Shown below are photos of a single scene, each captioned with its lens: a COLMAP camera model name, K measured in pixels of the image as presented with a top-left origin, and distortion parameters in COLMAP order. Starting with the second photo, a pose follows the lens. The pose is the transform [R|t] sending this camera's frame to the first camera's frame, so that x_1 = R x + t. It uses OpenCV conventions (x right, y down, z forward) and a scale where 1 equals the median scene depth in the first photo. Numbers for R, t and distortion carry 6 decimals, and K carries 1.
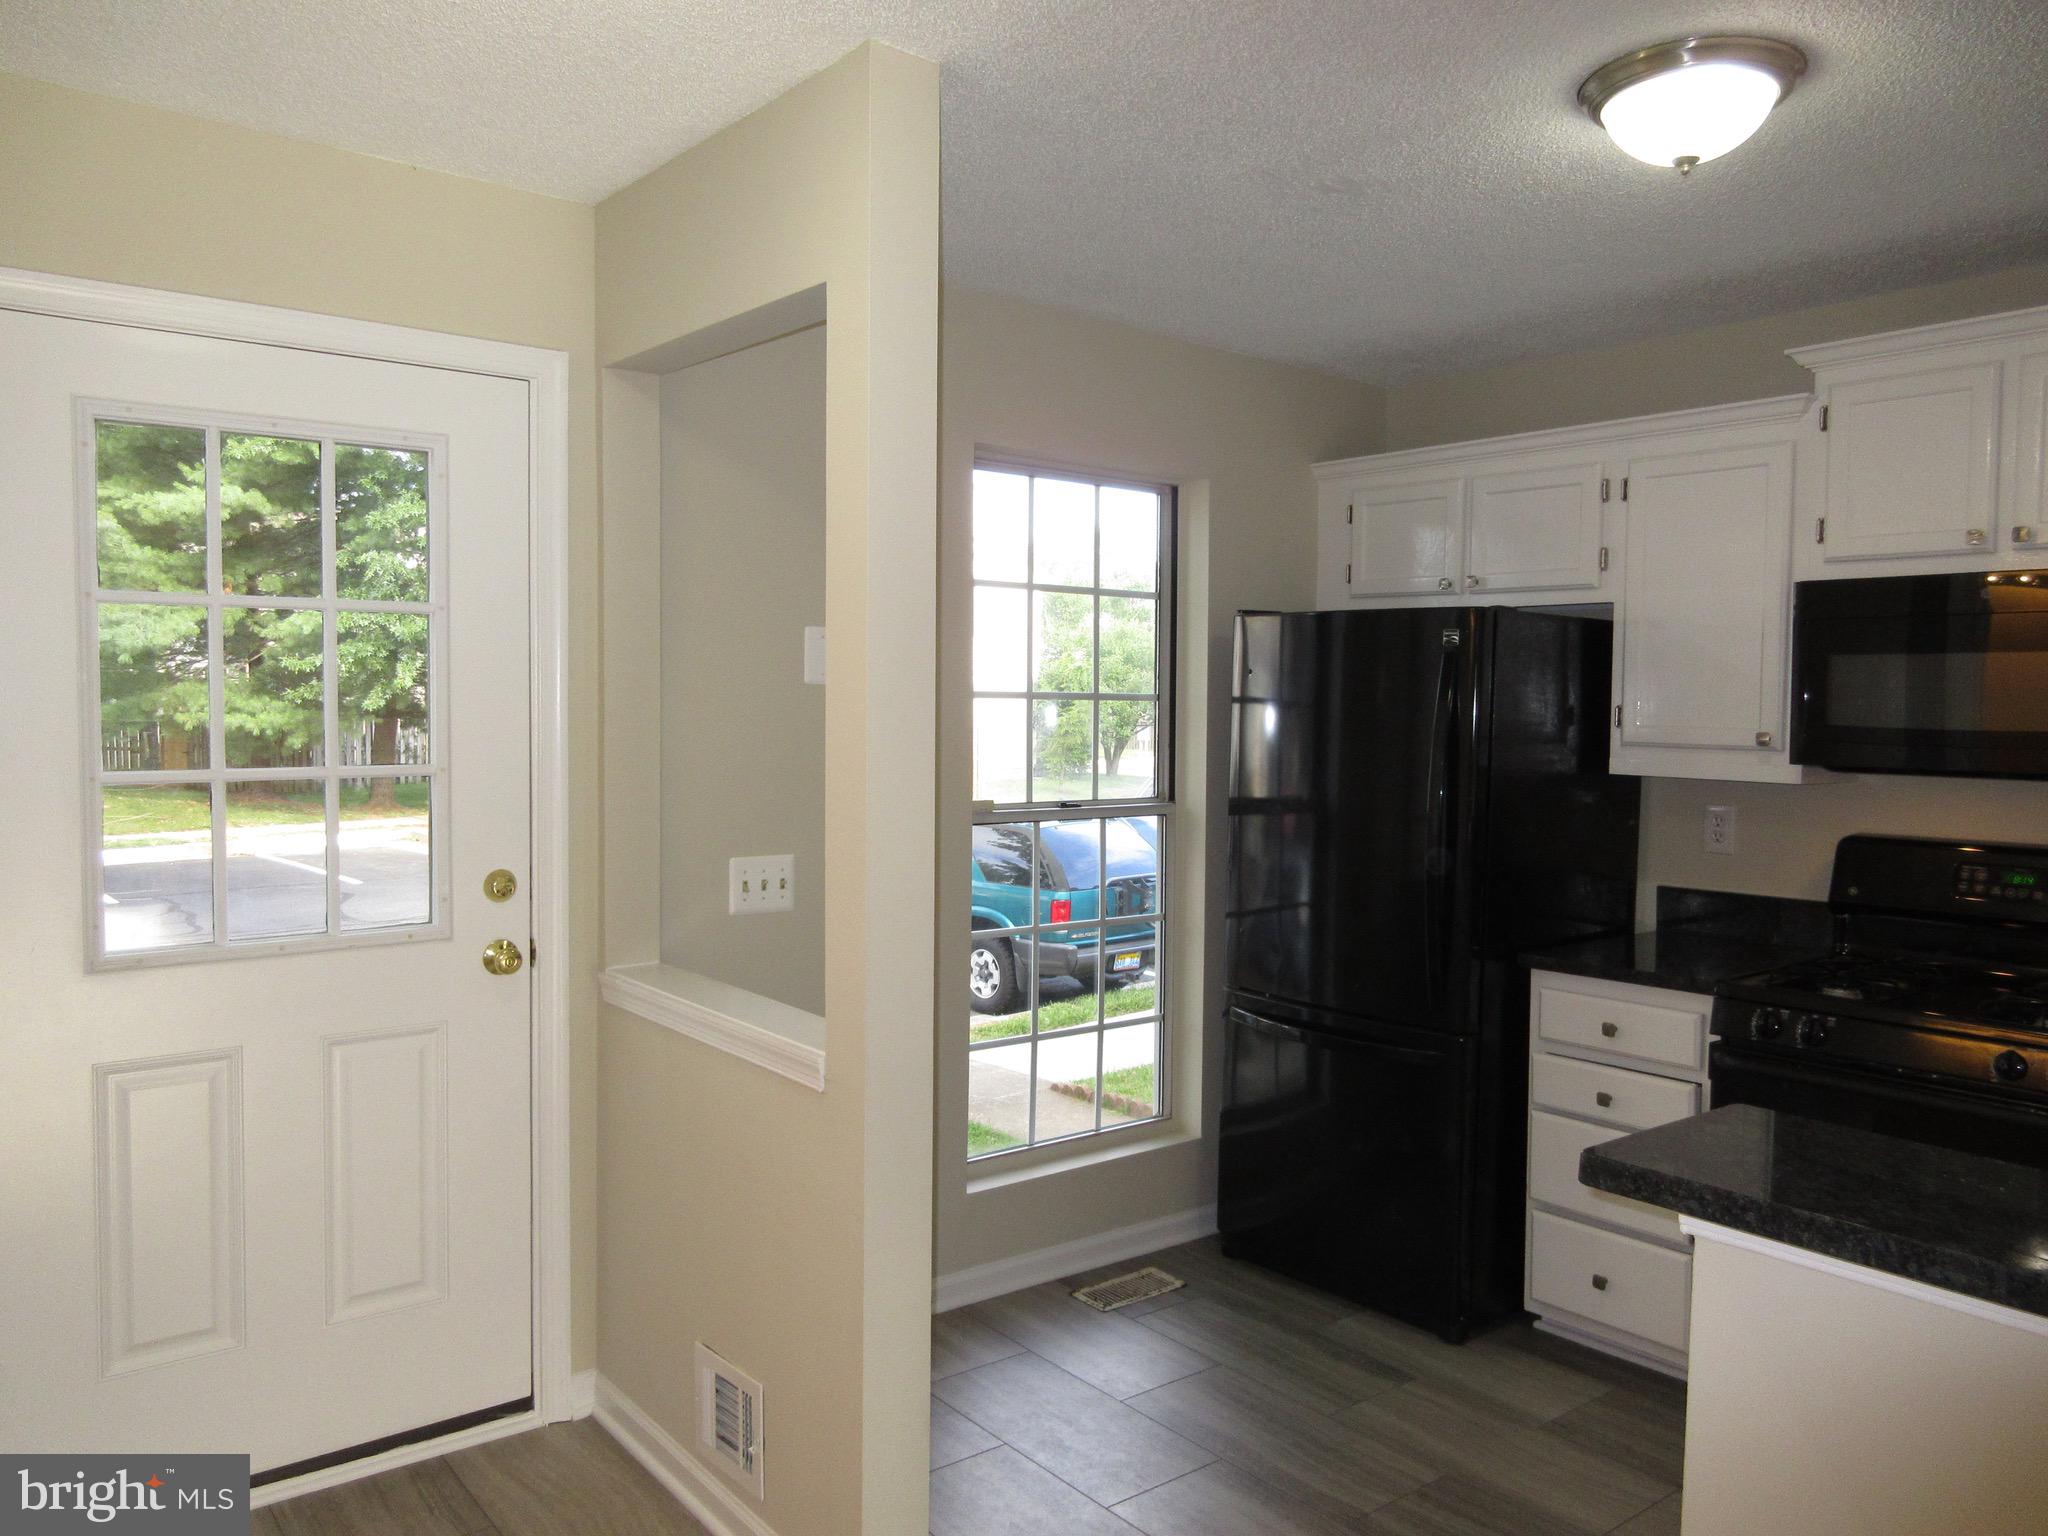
lens RADIAL K [[1525.1, 0, 1026.0], [0, 1525.1, 755.9], [0, 0, 1]] dist [-0.006120, 0.007825]
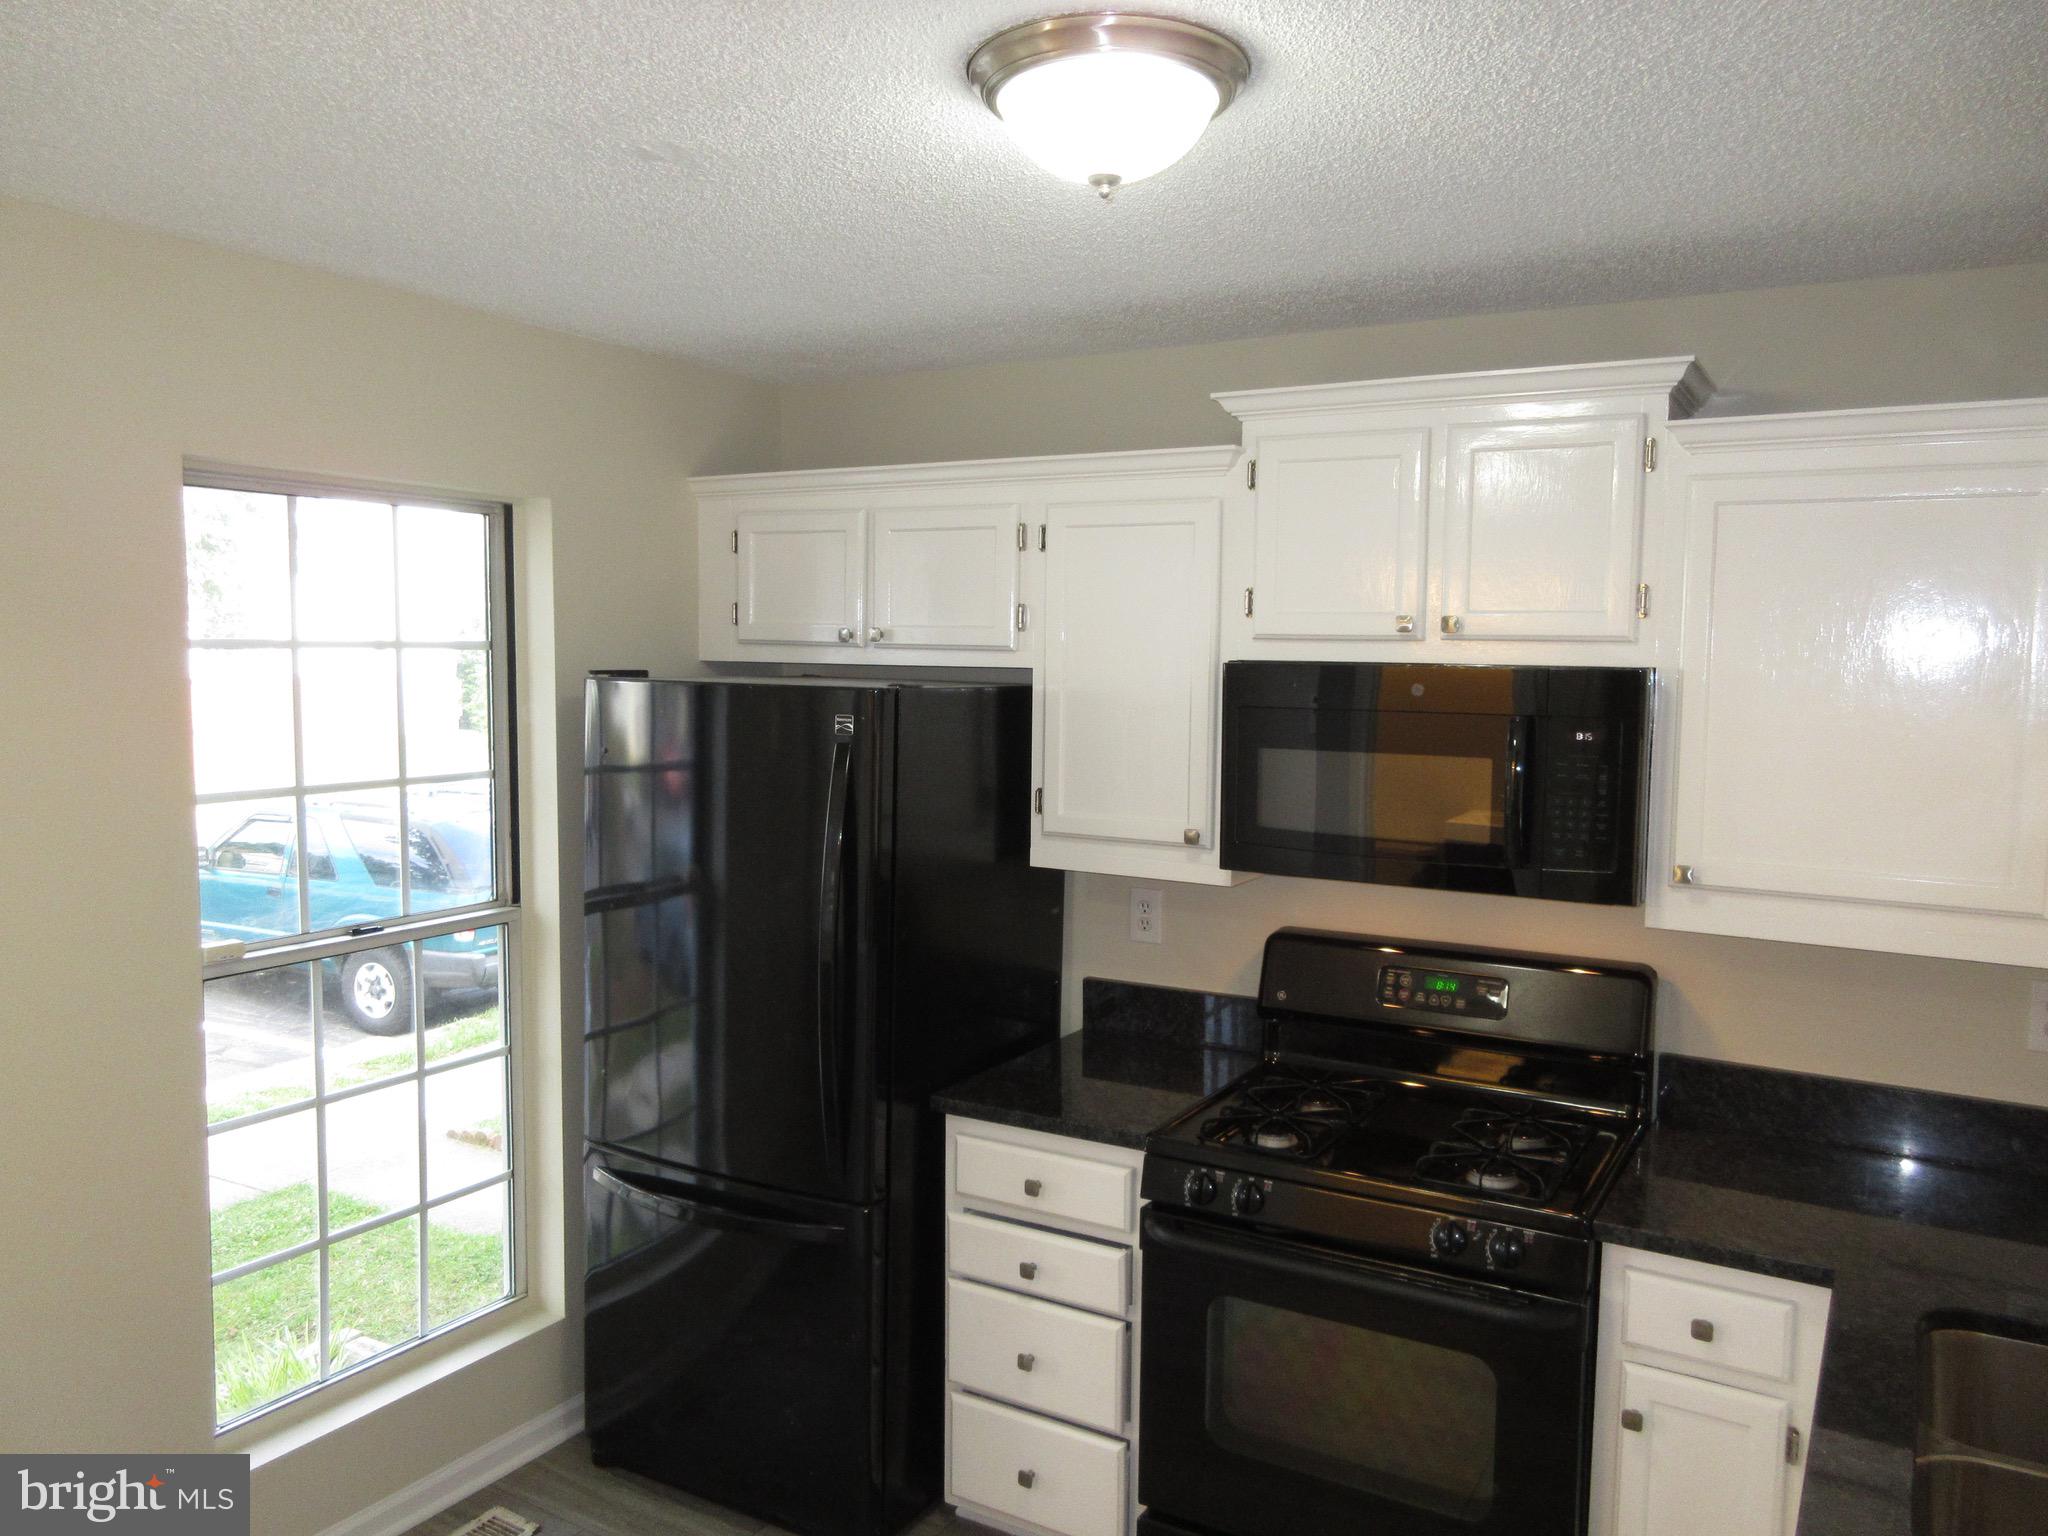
lens RADIAL K [[1523.5, 0, 1026.1], [0, 1523.5, 762.2], [0, 0, 1]] dist [0.002852, 0.006499]
pose [[0.937585, -0.029235, 0.346526, 0.084012], [0.013250, 0.998740, 0.048411, -0.092113], [-0.347504, -0.040798, 0.936790, 0.195872]]
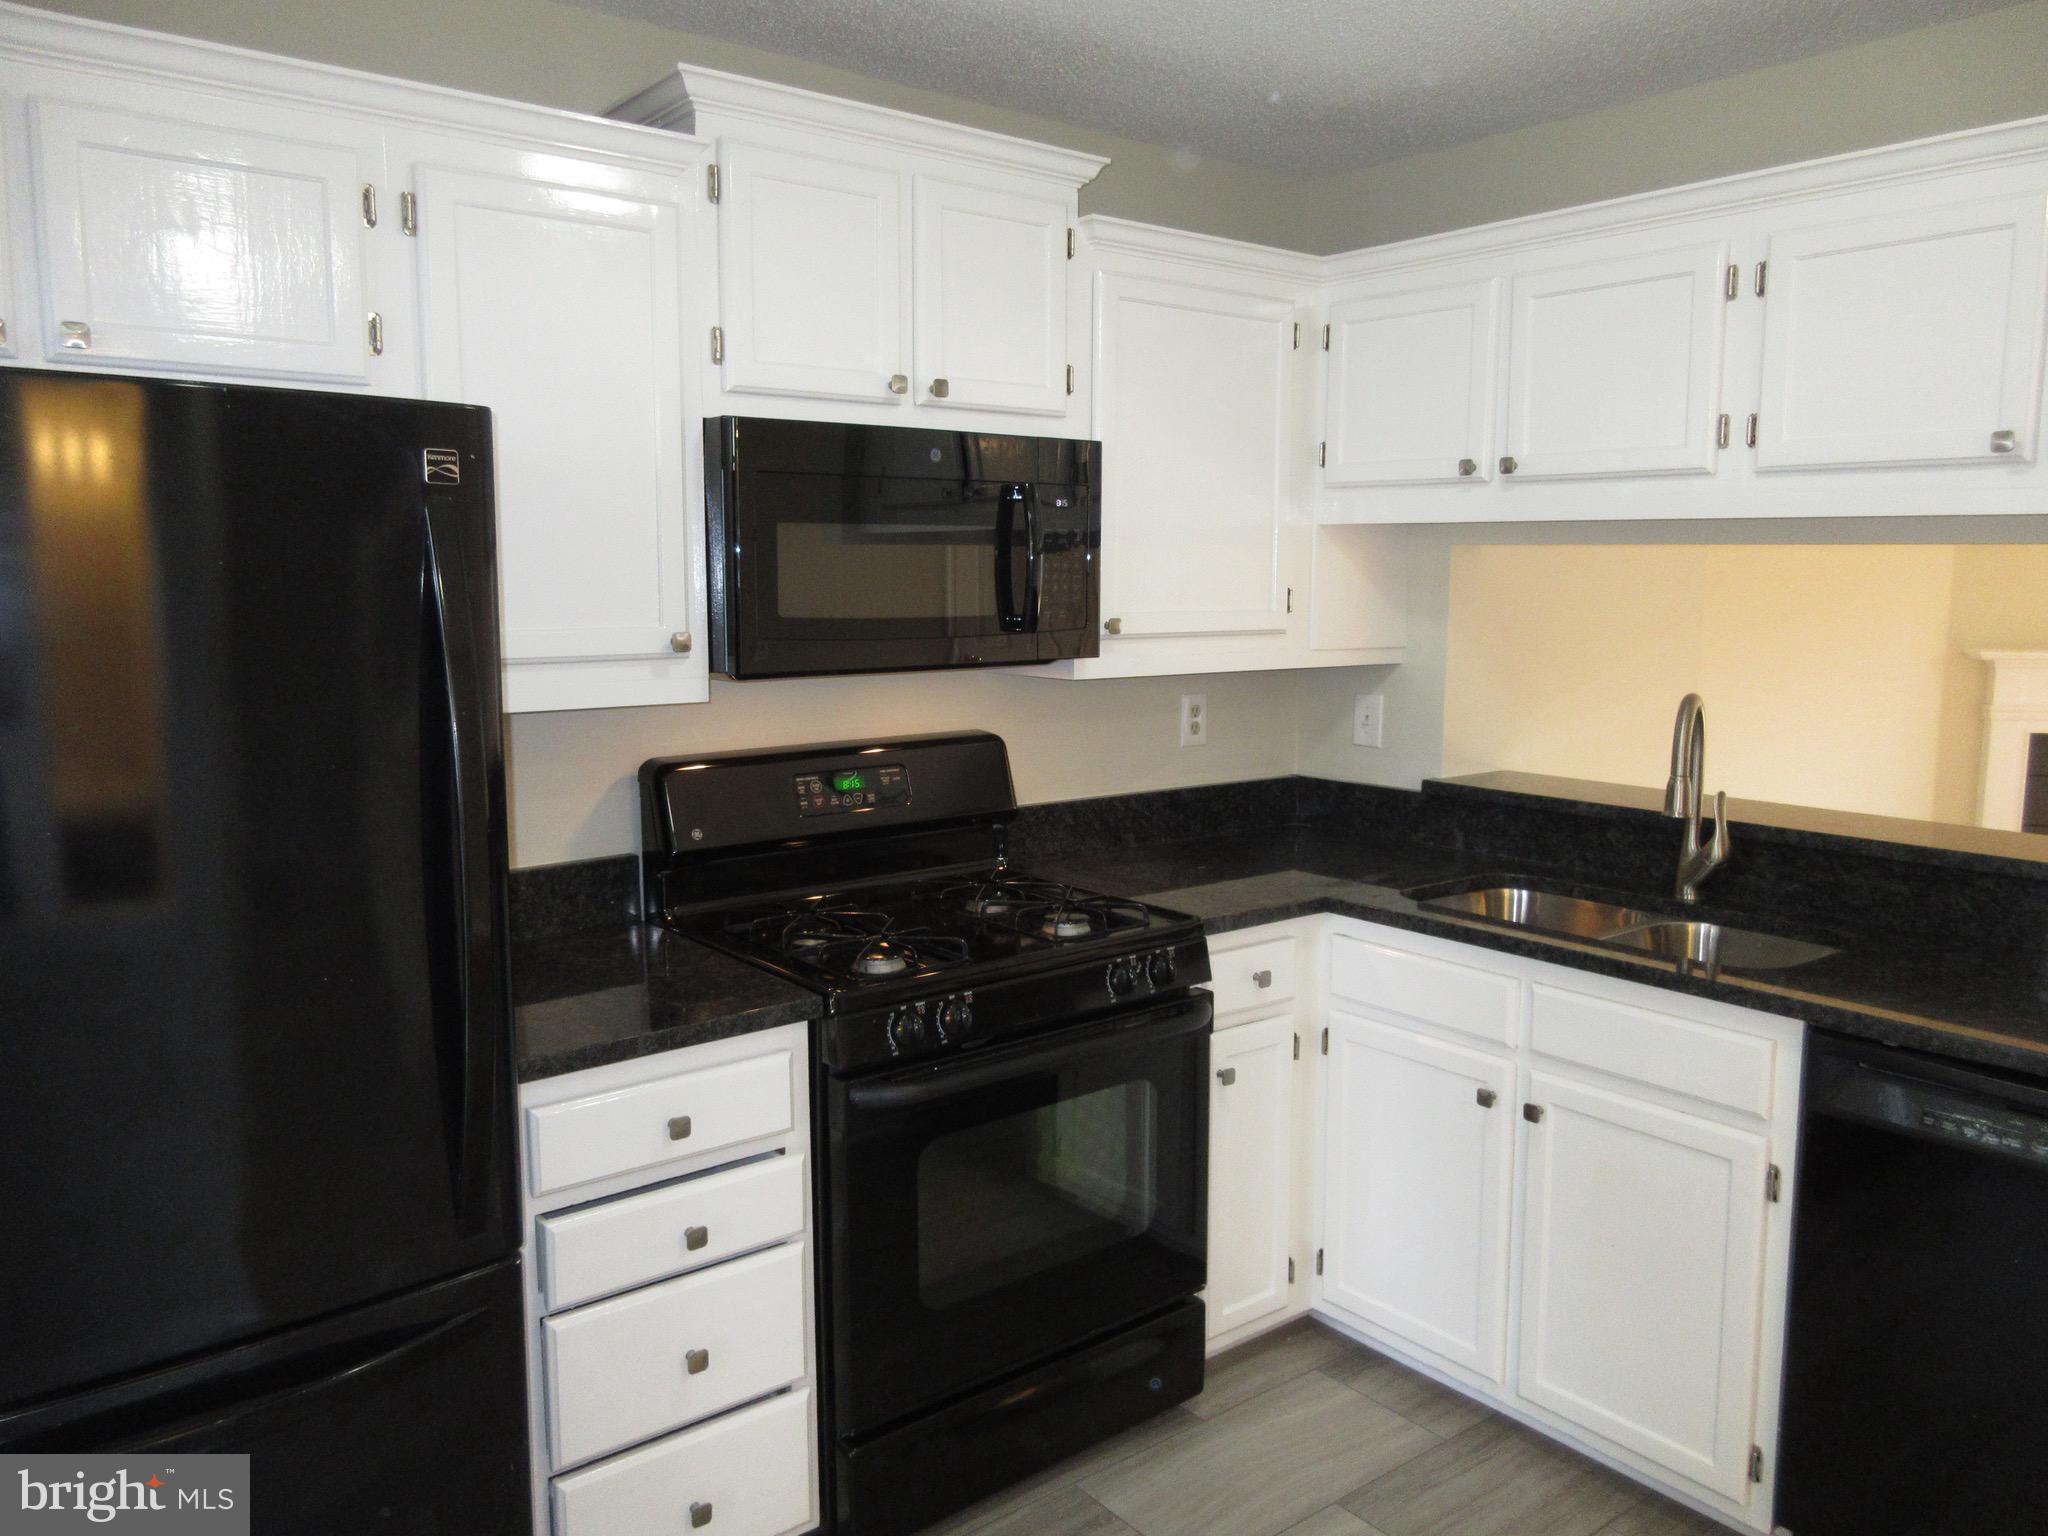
lens RADIAL K [[1522.3, 0, 1022.1], [0, 1522.3, 759.2], [0, 0, 1]] dist [-0.006113, 0.015469]
pose [[0.010579, -0.135768, 0.990684, -0.192935], [0.037536, 0.990095, 0.135287, -0.043183], [-0.999239, 0.035755, 0.015571, 0.785435]]
